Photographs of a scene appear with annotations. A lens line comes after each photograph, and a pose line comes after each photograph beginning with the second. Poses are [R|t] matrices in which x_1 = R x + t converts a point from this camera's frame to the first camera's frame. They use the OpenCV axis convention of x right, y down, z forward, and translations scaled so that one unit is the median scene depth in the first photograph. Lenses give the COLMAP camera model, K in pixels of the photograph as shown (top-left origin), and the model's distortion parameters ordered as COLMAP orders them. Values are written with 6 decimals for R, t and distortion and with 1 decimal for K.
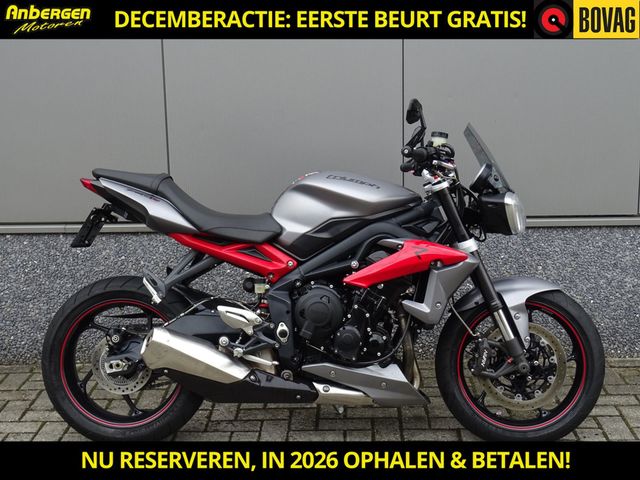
lens RADIAL K [[989.8, 0, 320.0], [0, 989.8, 238.8], [0, 0, 1]] dist [0.009673, 0.000000]
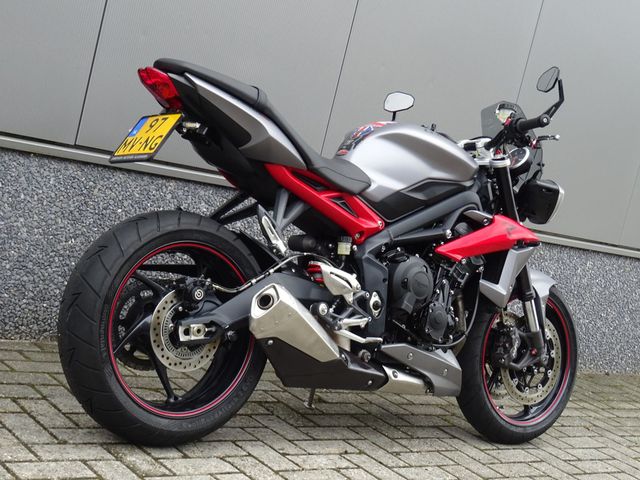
lens RADIAL K [[1148.4, 0, 320.0], [0, 1148.4, 241.2], [0, 0, 1]] dist [0.052695, 0.000000]
pose [[0.724858, 0.118165, 0.678688, -0.732836], [-0.105672, 0.992592, -0.059957, 0.104665], [-0.680745, -0.028258, 0.731975, 0.323487]]
